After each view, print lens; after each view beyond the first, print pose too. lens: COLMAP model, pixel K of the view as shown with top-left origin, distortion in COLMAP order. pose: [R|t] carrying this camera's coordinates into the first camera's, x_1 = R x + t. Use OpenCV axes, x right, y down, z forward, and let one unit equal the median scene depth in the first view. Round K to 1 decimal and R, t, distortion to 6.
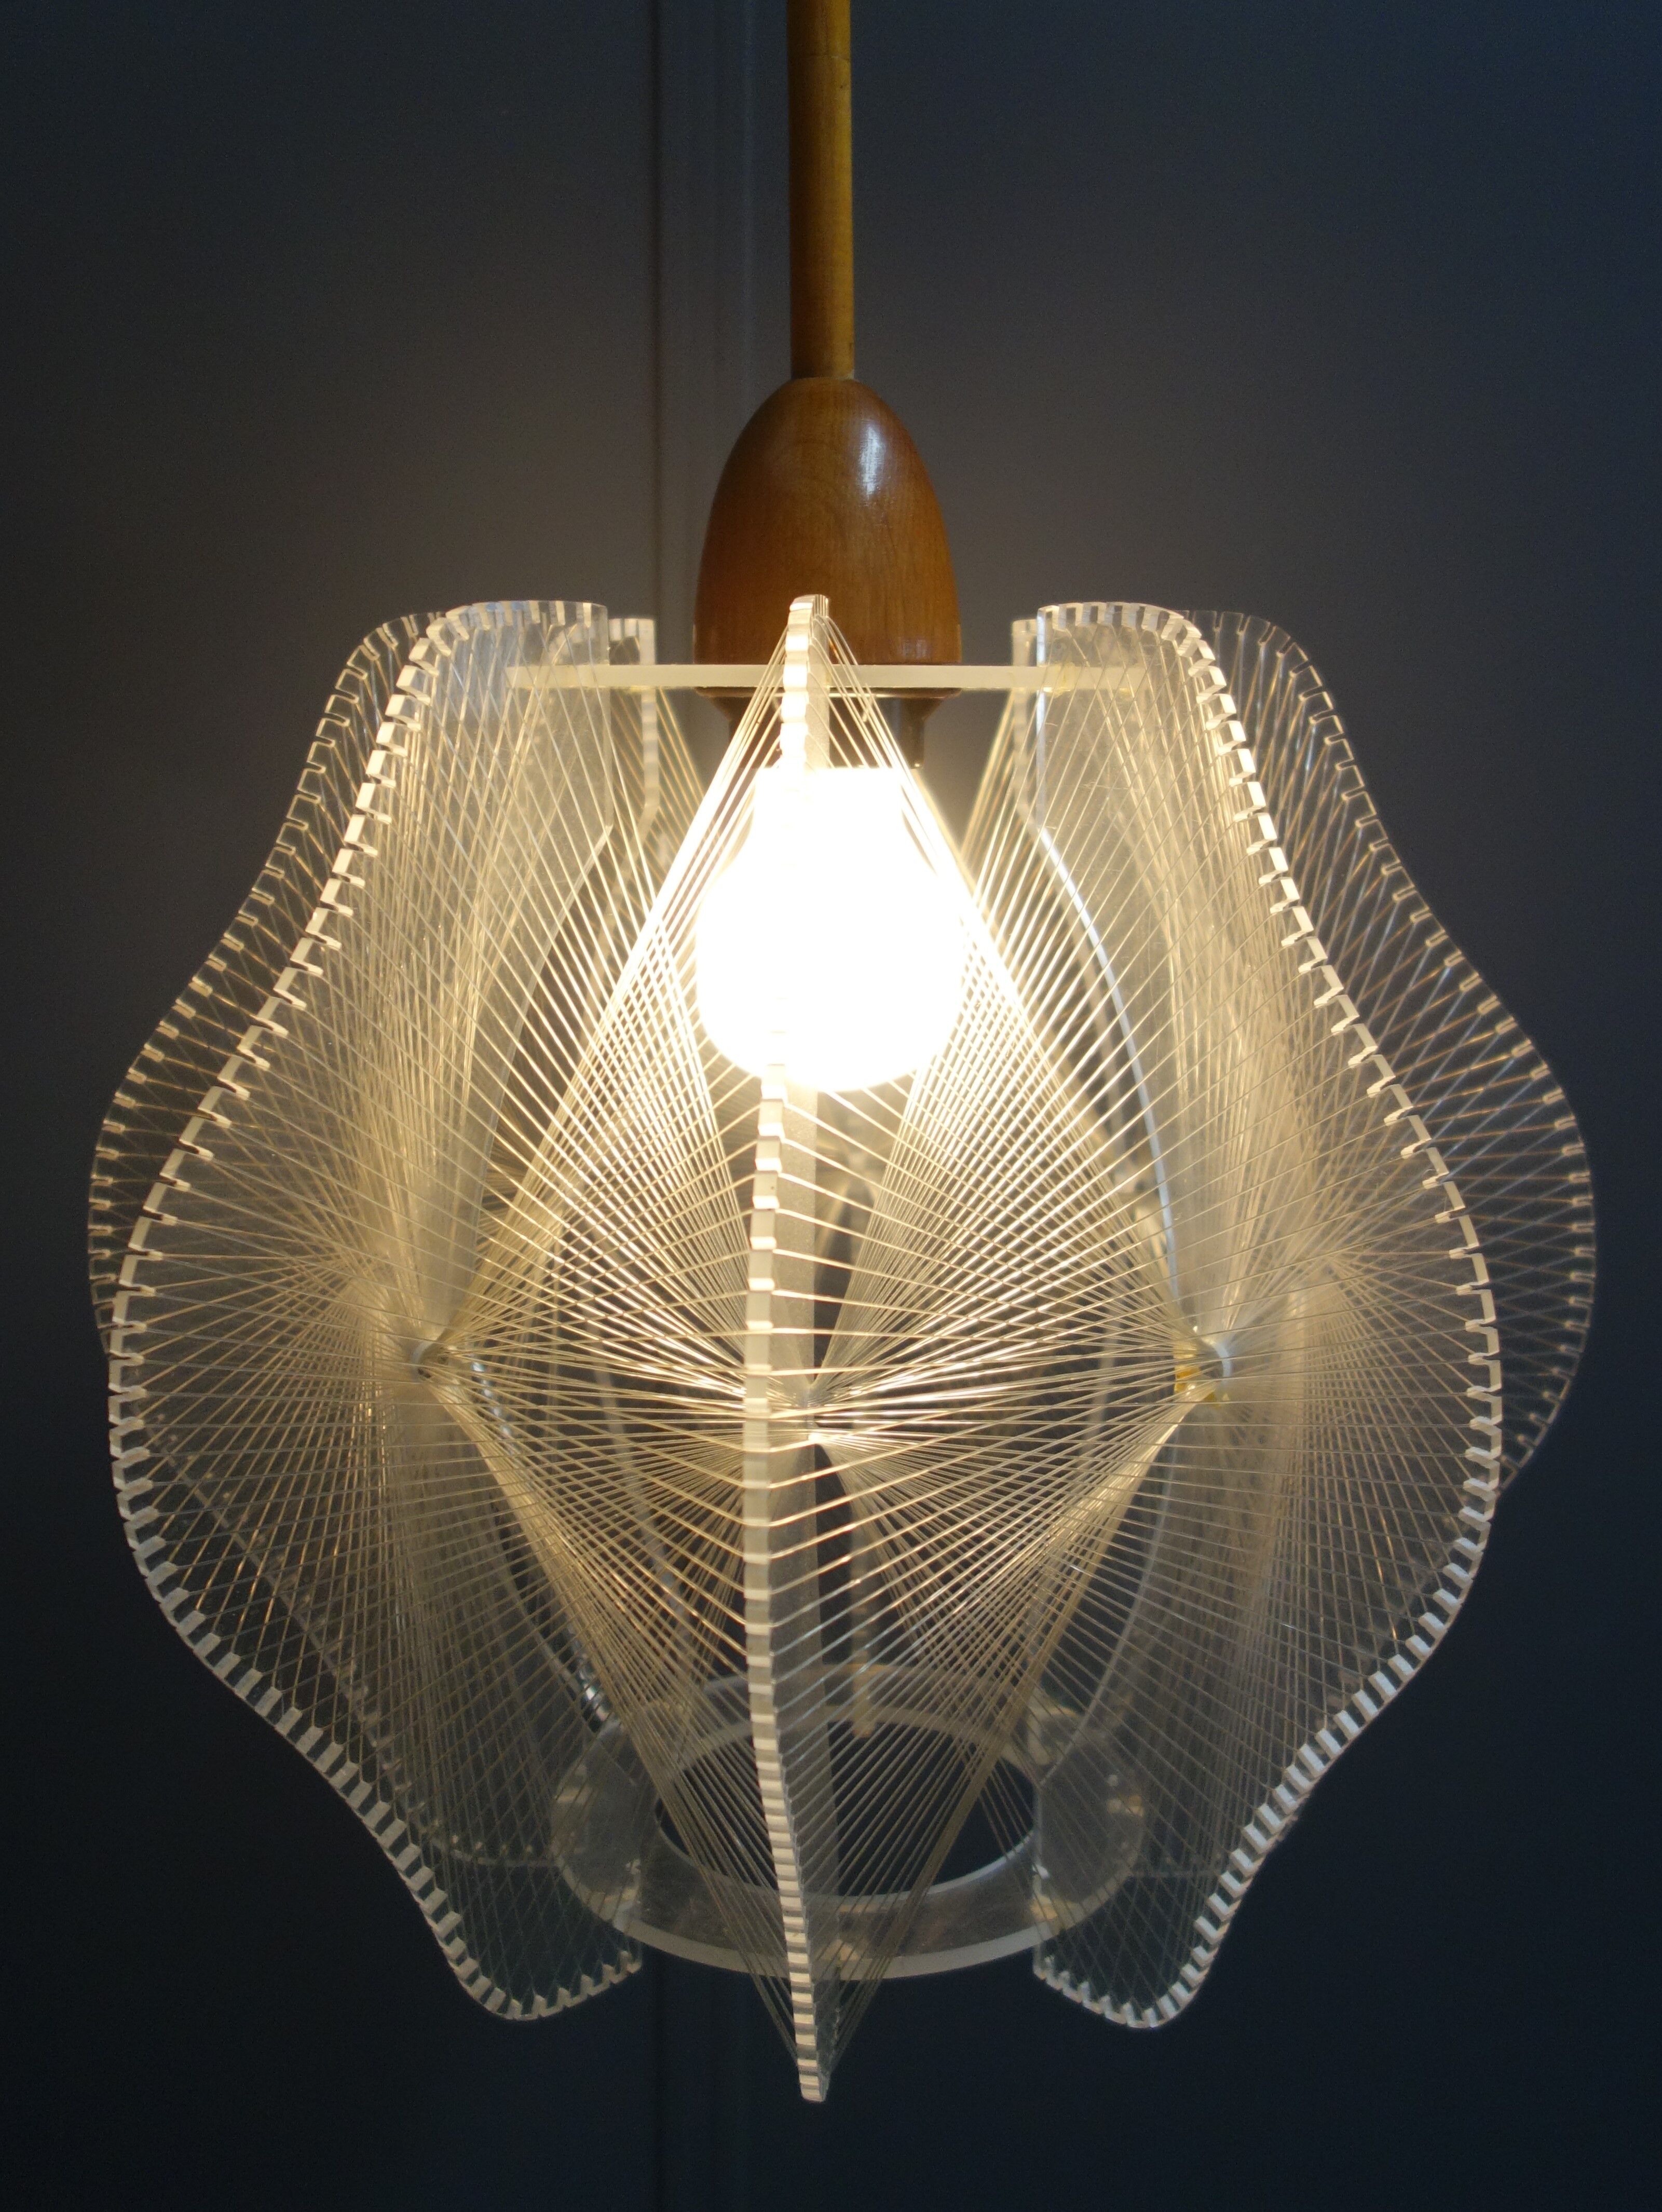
lens RADIAL K [[1986.4, 0, 758.3], [0, 1986.4, 1047.3], [0, 0, 1]] dist [0.006001, -0.009711]
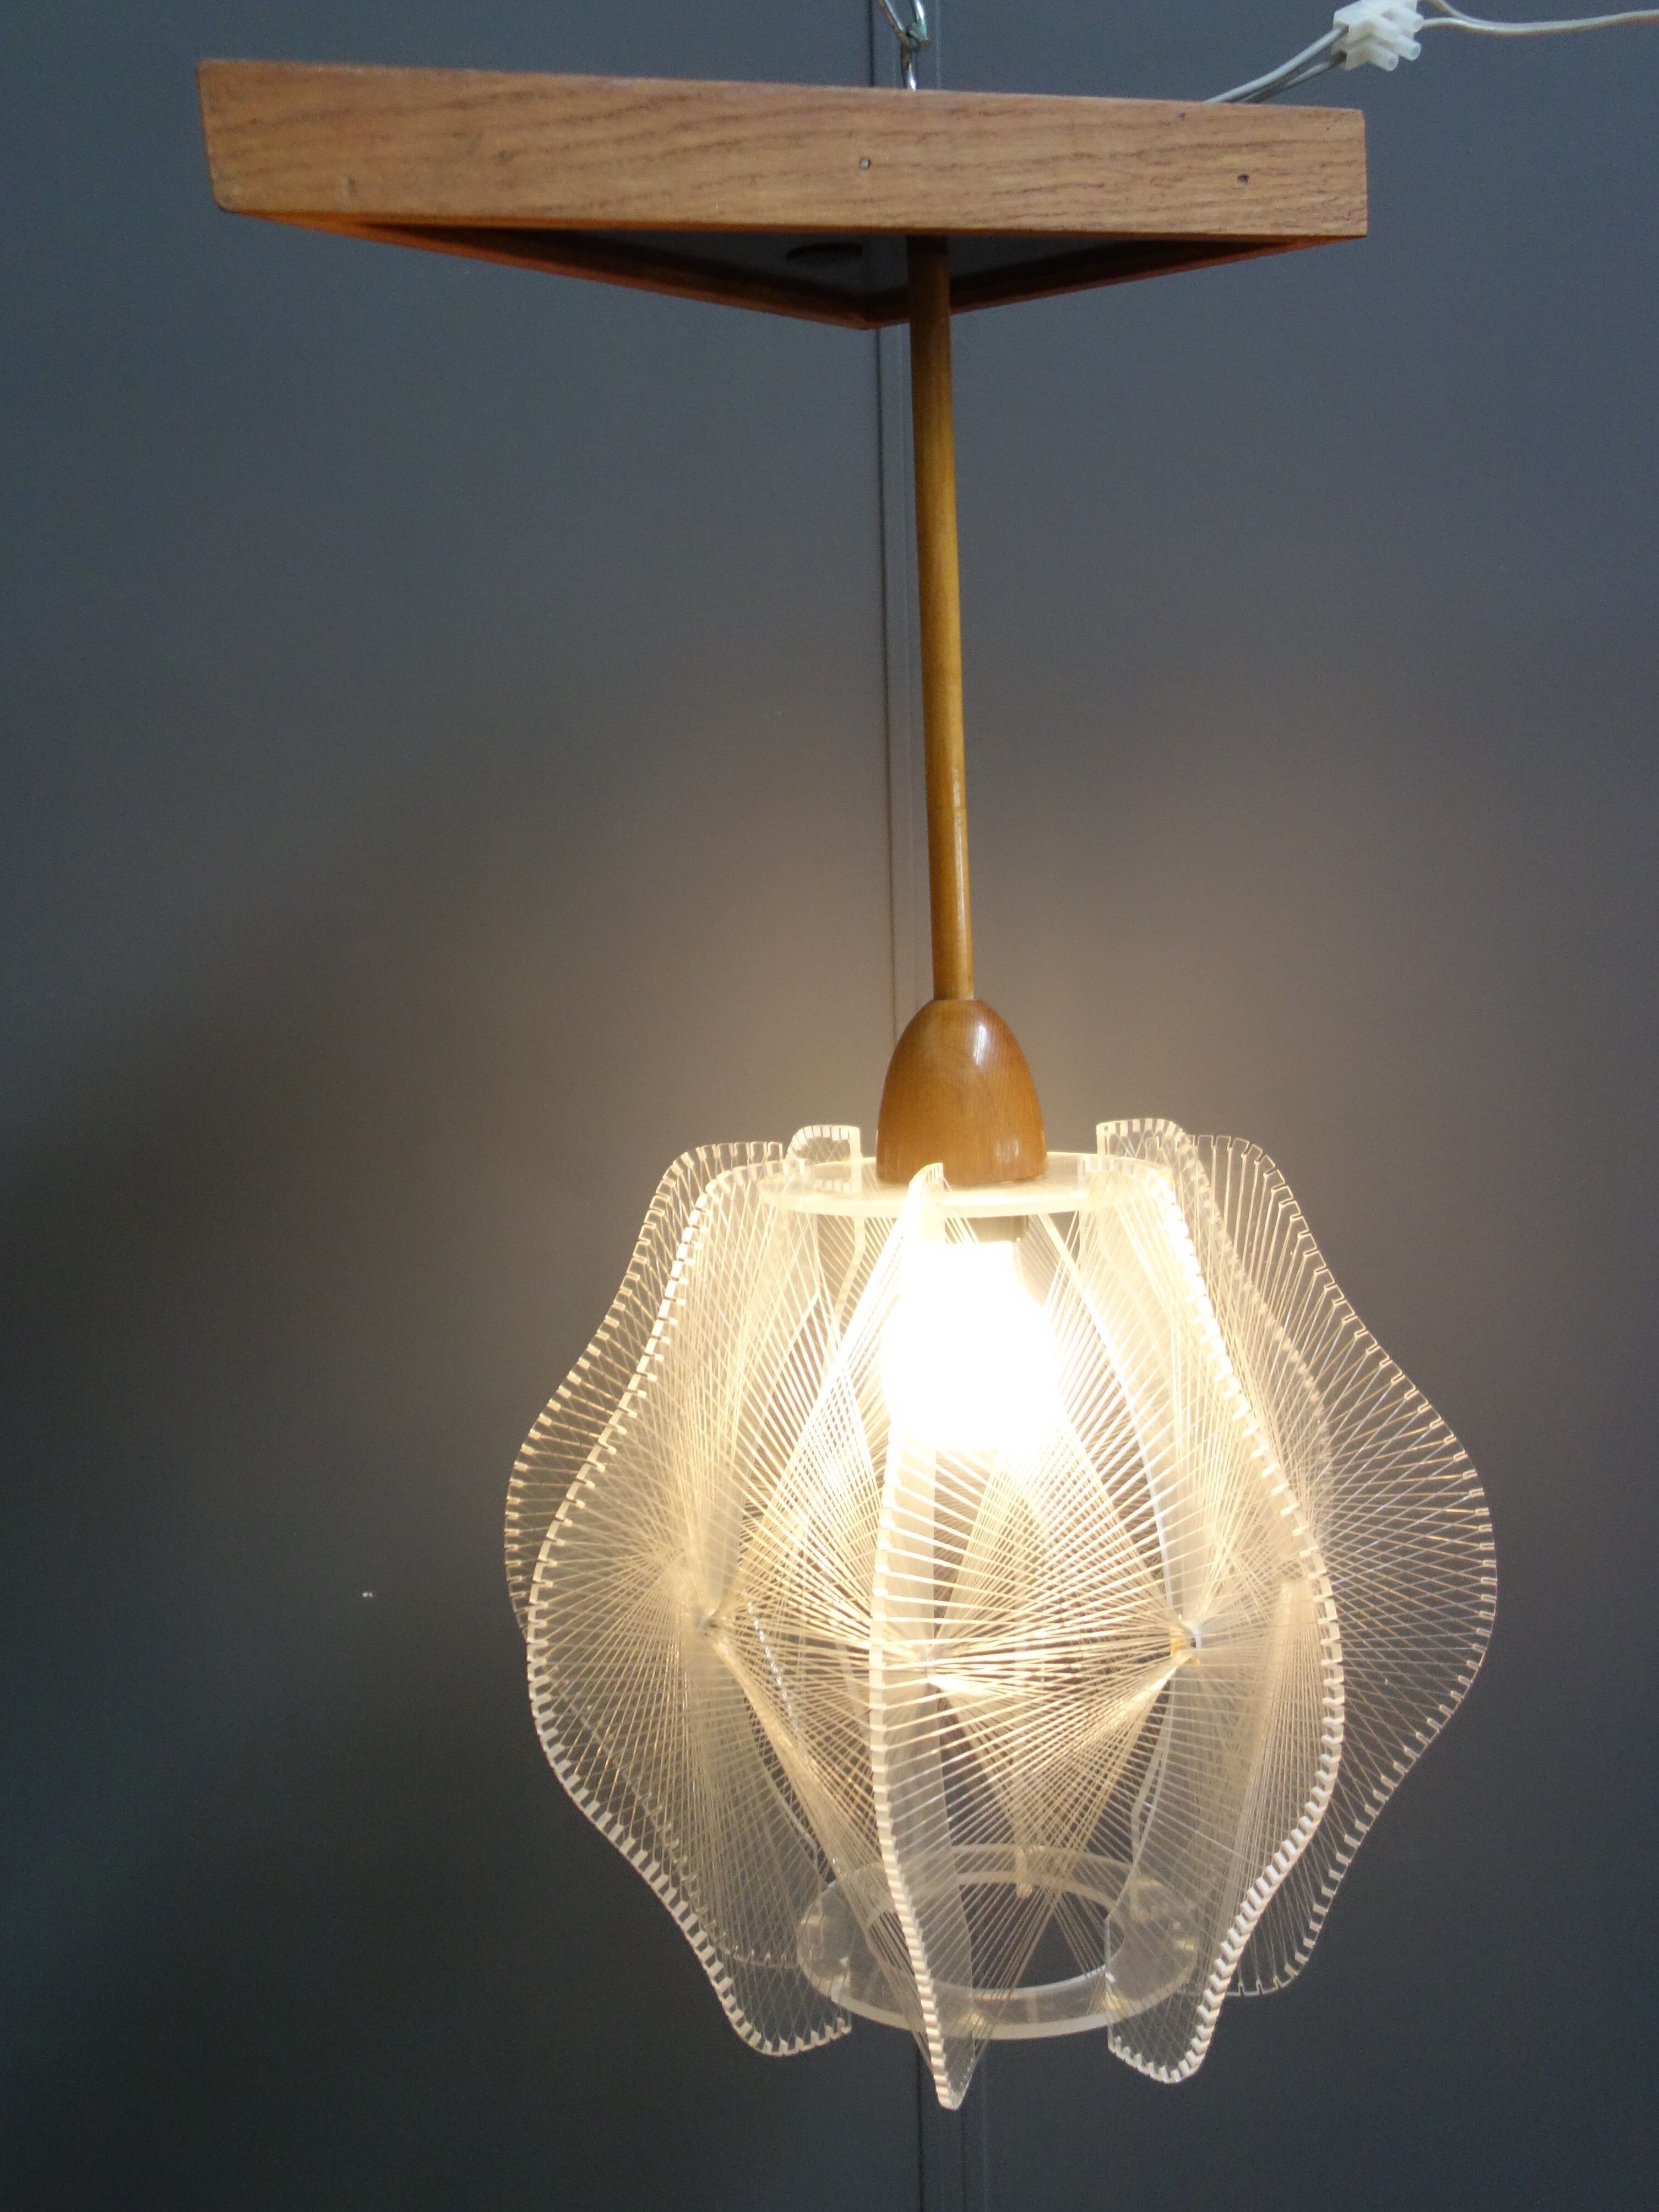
lens RADIAL K [[1986.2, 0, 756.8], [0, 1986.2, 1047.3], [0, 0, 1]] dist [0.006001, -0.009711]
pose [[0.985578, -0.026123, -0.167196, 0.156266], [0.007730, 0.993932, -0.109726, -0.134350], [0.169047, 0.106851, 0.979799, -0.643023]]
